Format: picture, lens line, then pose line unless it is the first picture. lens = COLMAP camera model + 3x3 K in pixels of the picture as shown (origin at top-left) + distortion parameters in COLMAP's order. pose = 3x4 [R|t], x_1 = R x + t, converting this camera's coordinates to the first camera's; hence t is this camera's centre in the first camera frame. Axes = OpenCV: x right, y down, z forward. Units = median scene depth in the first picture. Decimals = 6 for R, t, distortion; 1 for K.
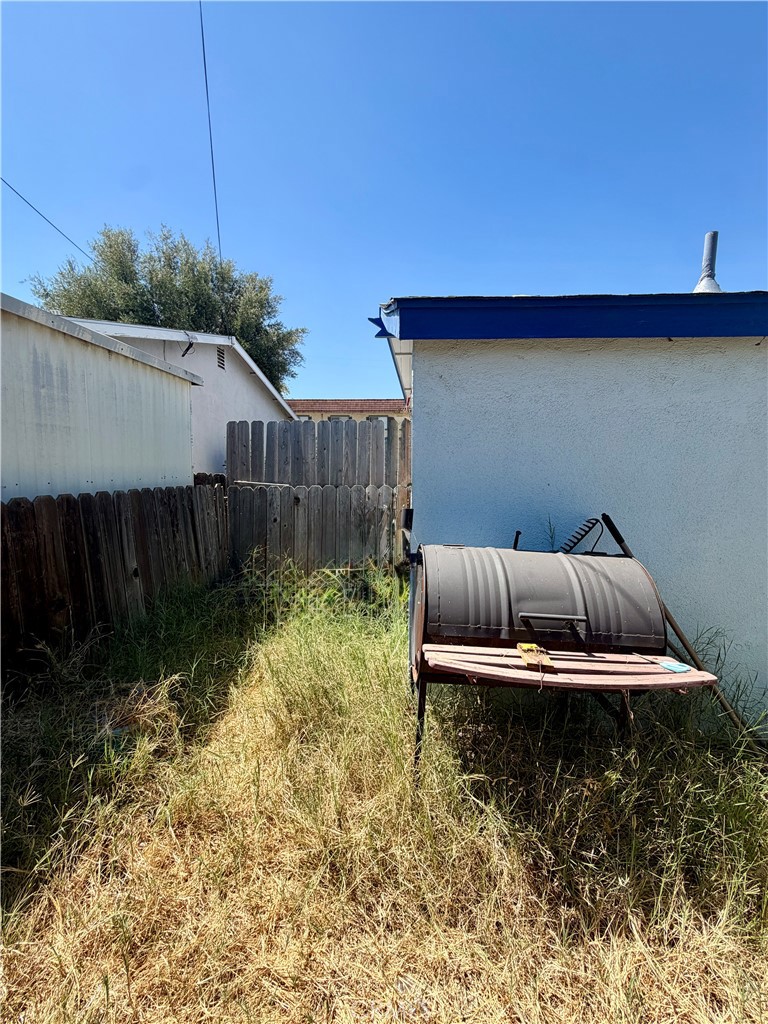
lens RADIAL K [[411.8, 0, 383.8], [0, 411.8, 509.1], [0, 0, 1]] dist [-0.003324, 0.001257]
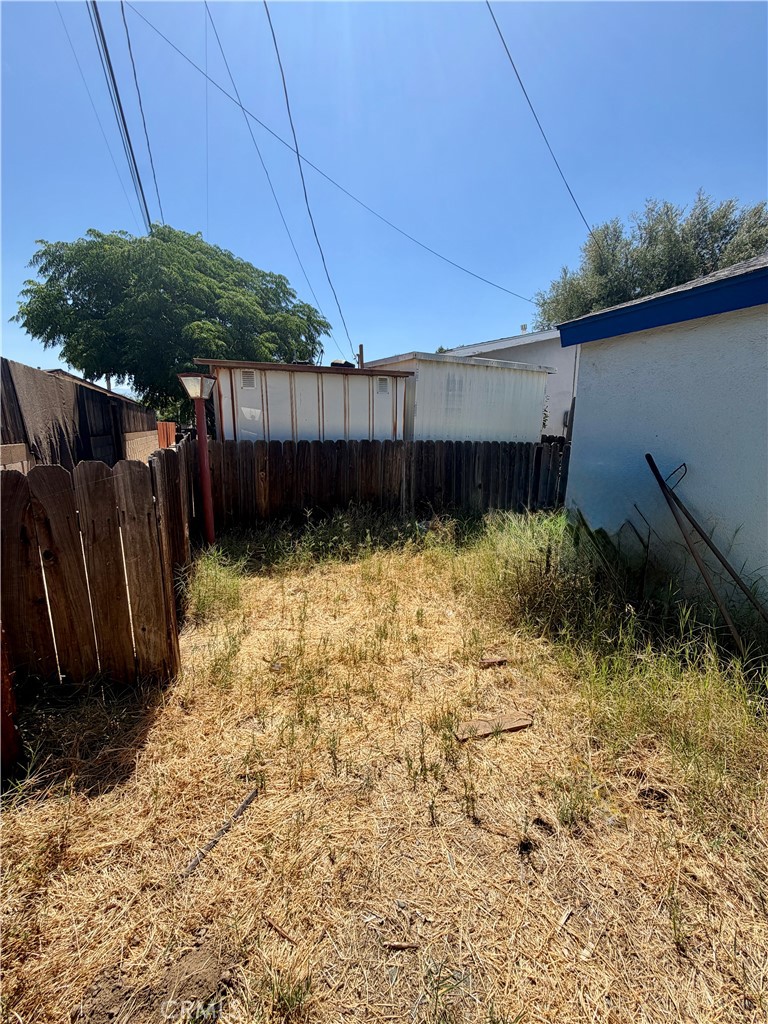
lens RADIAL K [[411.8, 0, 384.5], [0, 411.8, 510.2], [0, 0, 1]] dist [-0.003324, 0.001257]
pose [[0.481223, 0.161470, -0.861598, 0.890293], [-0.106176, 0.986389, 0.125555, 0.080126], [0.870144, 0.031061, 0.491817, -0.316976]]
